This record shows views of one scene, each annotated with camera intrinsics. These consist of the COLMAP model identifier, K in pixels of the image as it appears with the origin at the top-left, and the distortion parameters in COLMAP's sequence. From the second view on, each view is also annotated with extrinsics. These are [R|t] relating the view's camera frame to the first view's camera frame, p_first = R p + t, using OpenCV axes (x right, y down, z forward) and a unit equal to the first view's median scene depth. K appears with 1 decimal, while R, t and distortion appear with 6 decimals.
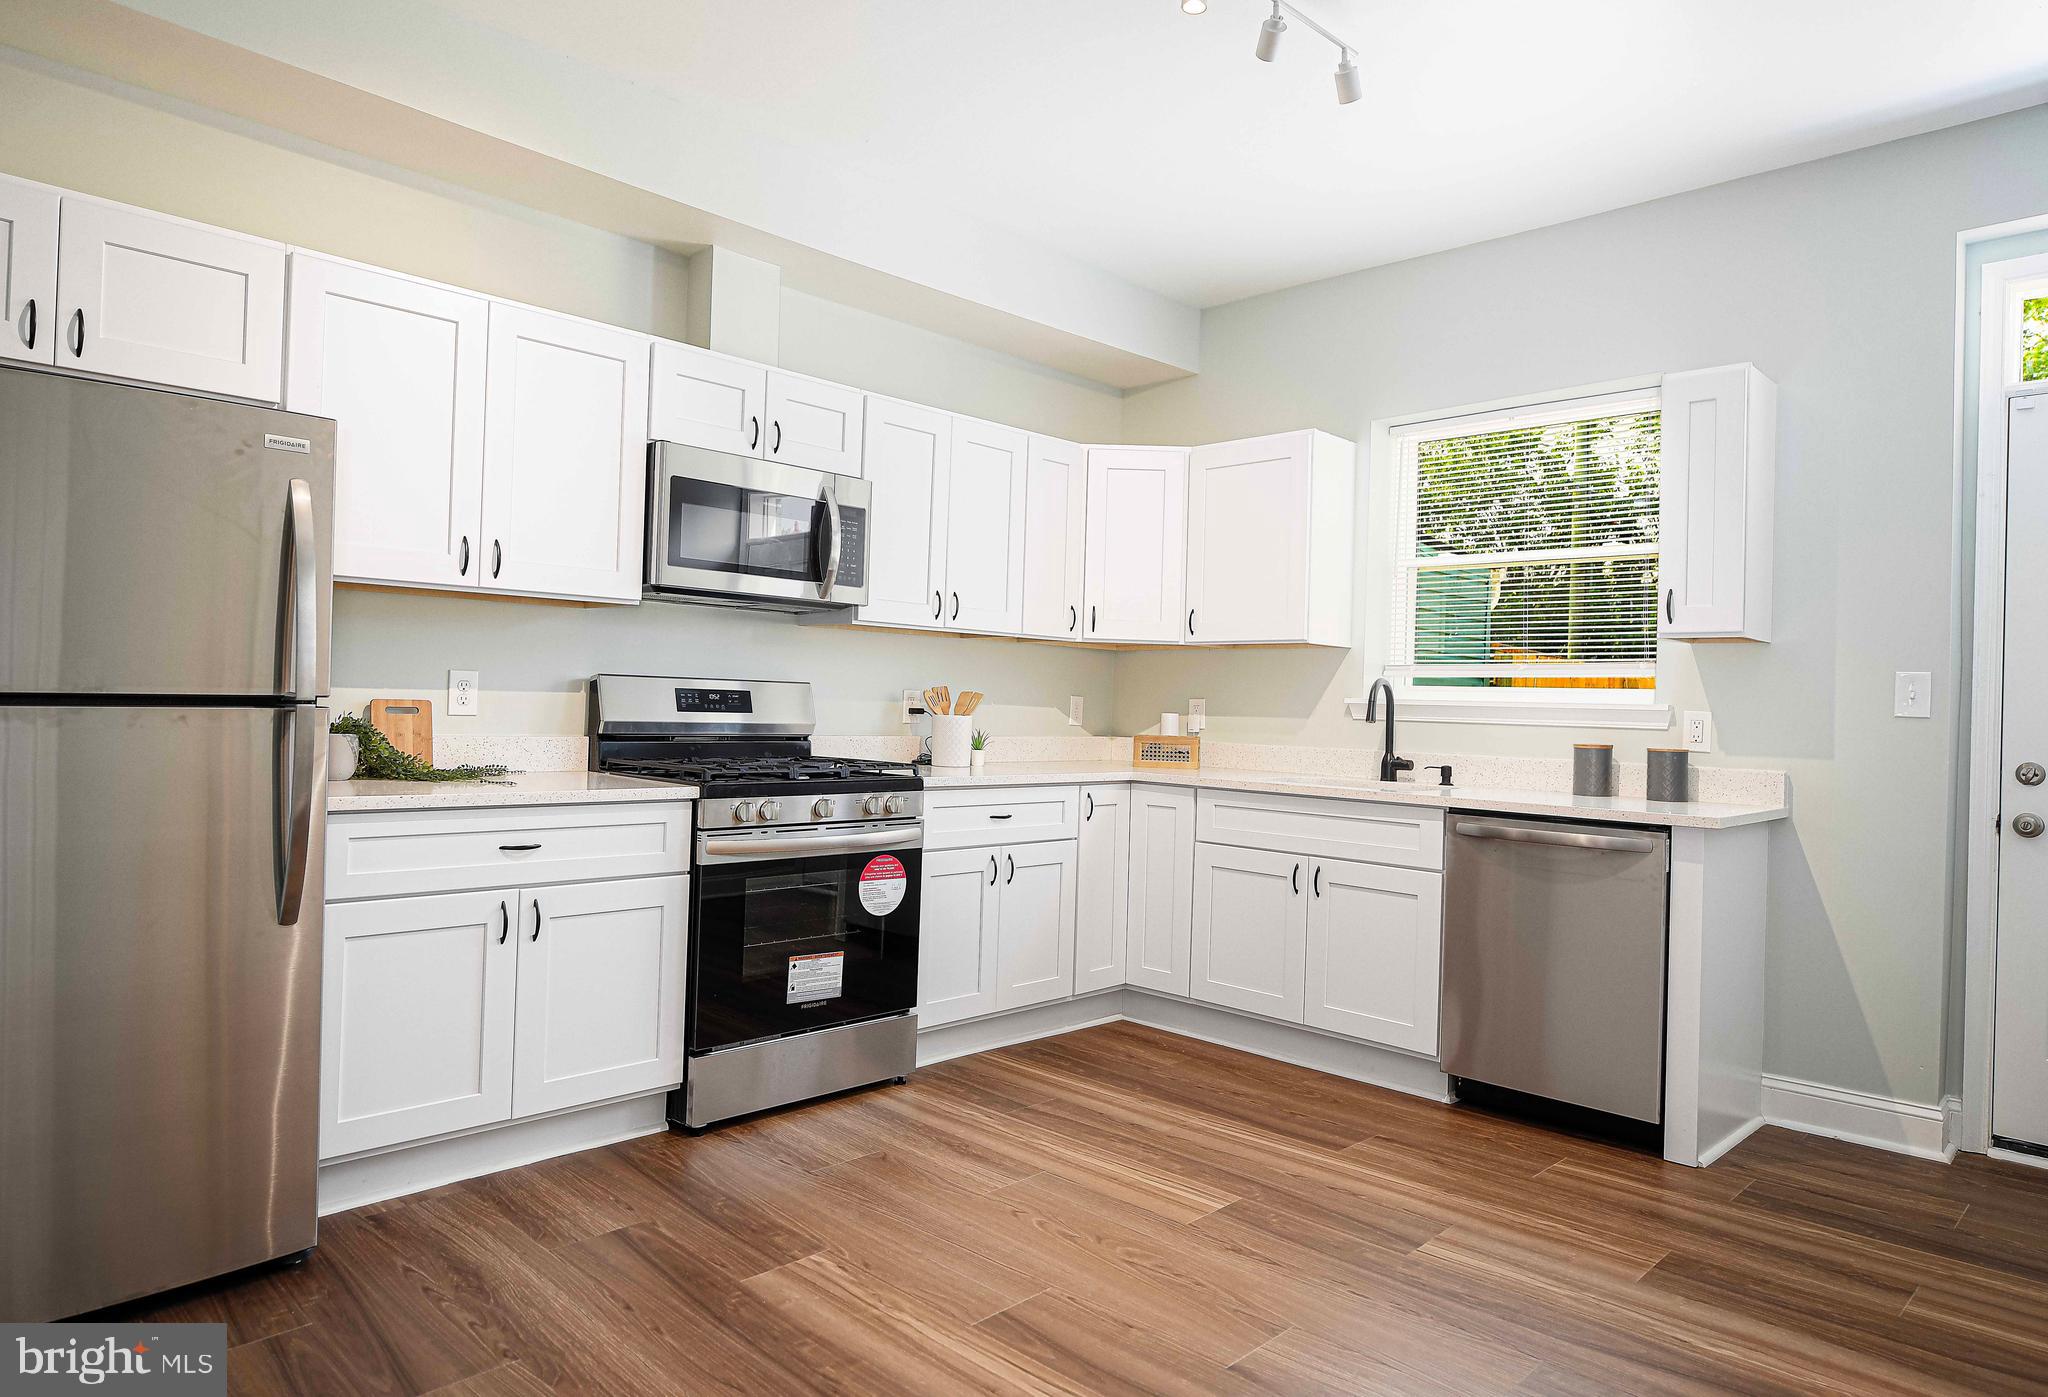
lens RADIAL K [[1264.4, 0, 1009.5], [0, 1264.4, 686.6], [0, 0, 1]] dist [-0.004426, 0.000140]
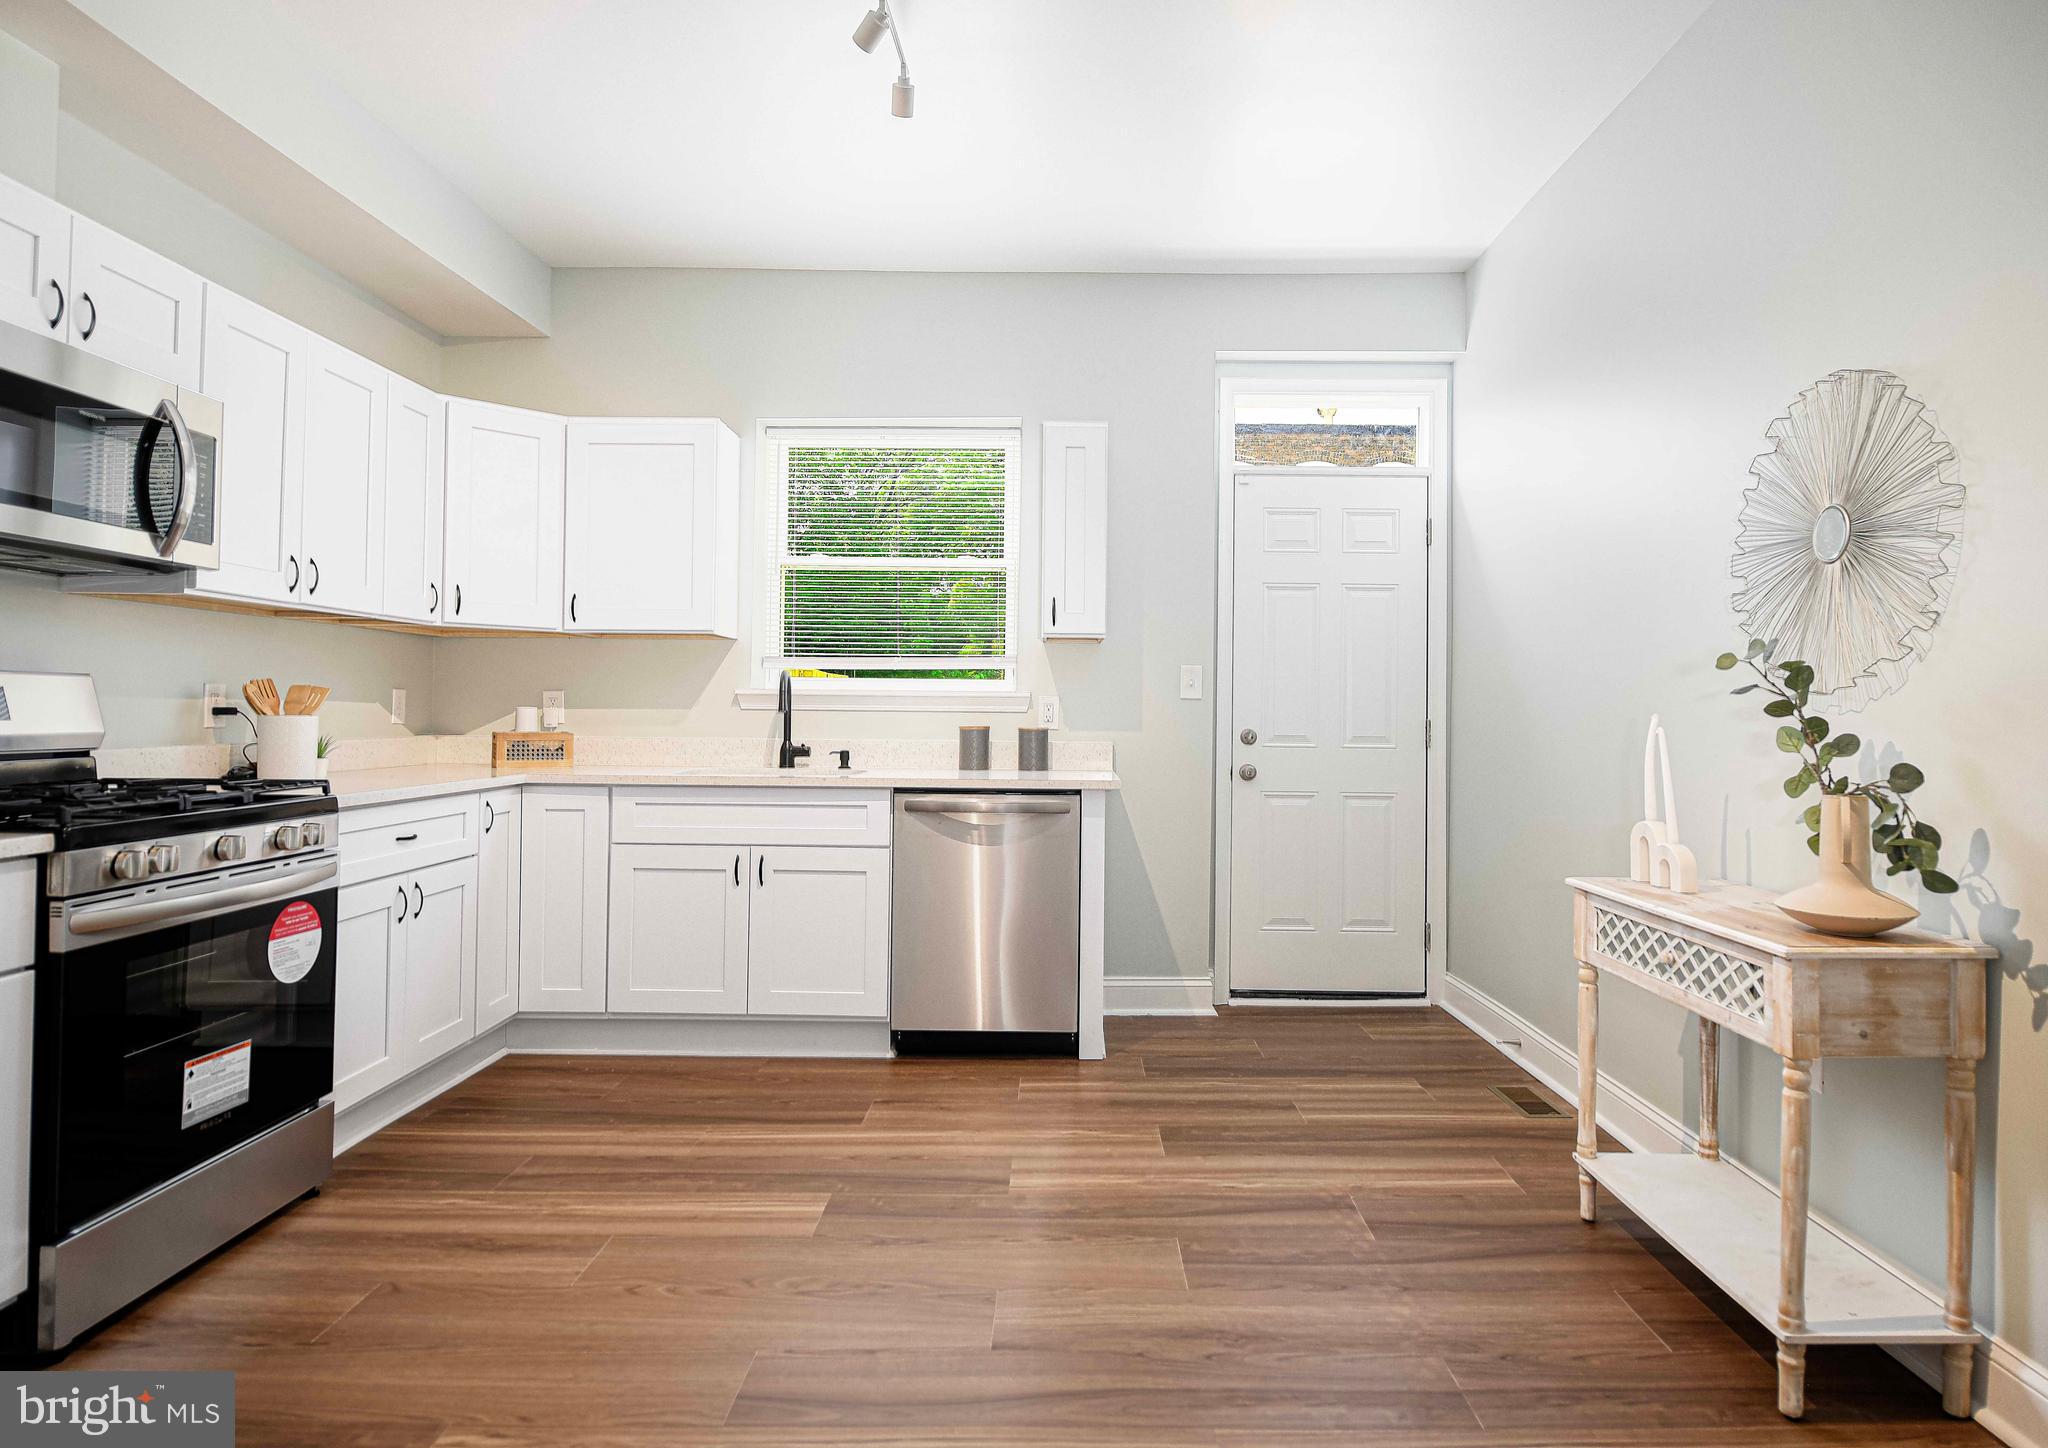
lens RADIAL K [[1178.1, 0, 1084.6], [0, 1178.1, 692.7], [0, 0, 1]] dist [-0.007093, -0.003875]
pose [[0.702670, -0.012287, 0.711410, -0.263538], [0.001416, 0.999873, 0.015871, -0.002815], [-0.711514, -0.010145, 0.702598, 0.169916]]
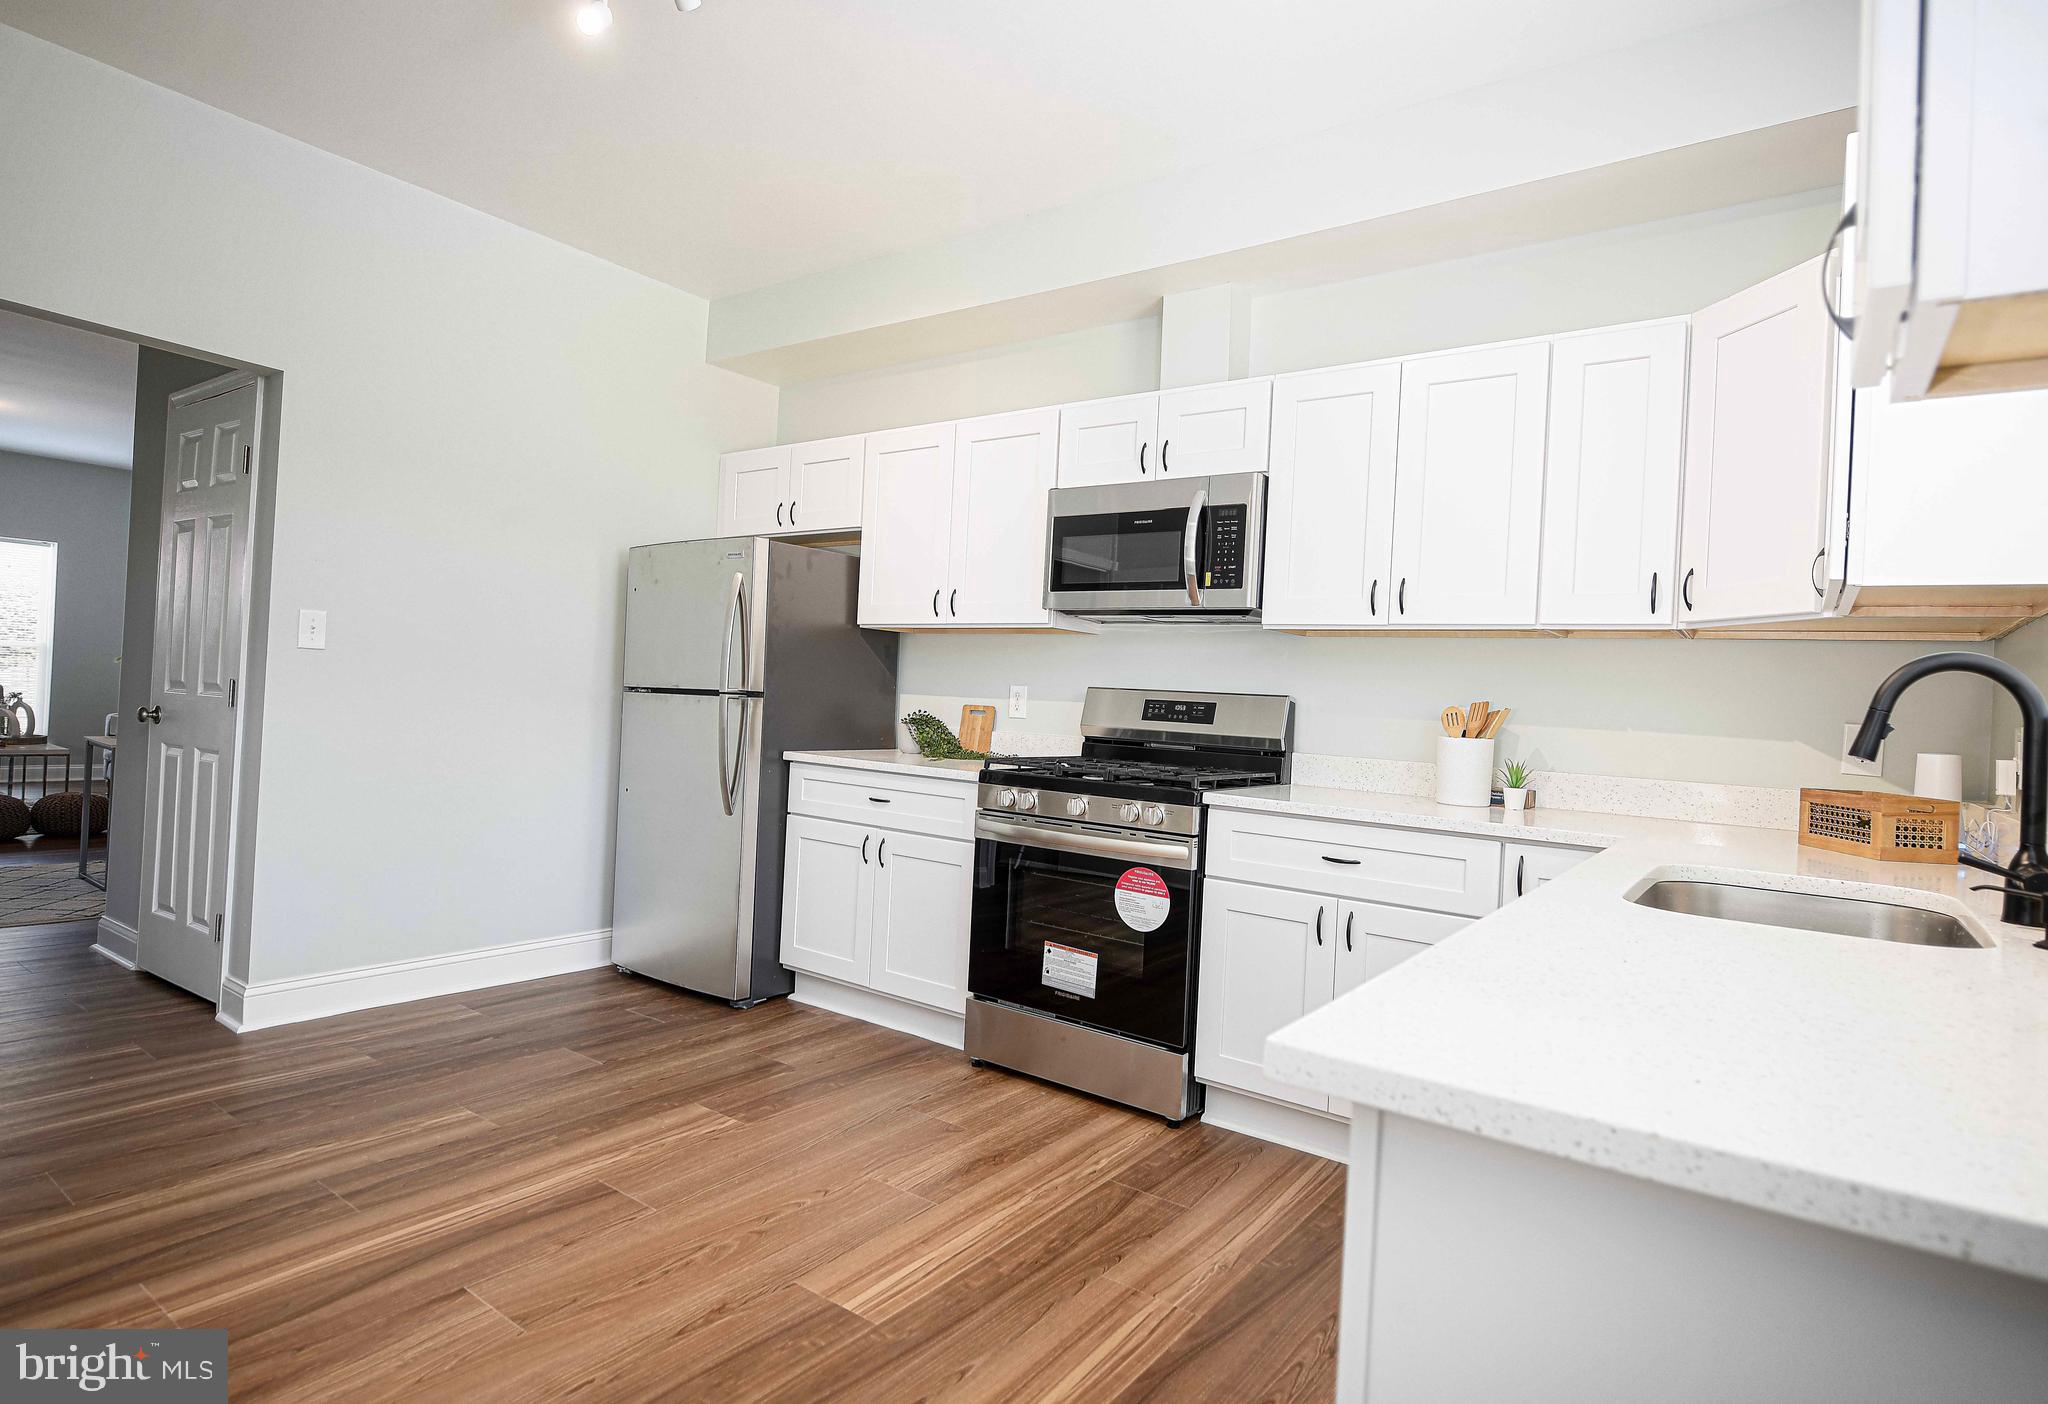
lens RADIAL K [[1084.7, 0, 1033.1], [0, 1084.7, 686.7], [0, 0, 1]] dist [-0.000480, 0.000591]
pose [[0.145373, -0.030446, -0.988908, 0.694336], [-0.031216, 0.998888, -0.035342, 0.028294], [0.988884, 0.036007, 0.144261, 0.788521]]
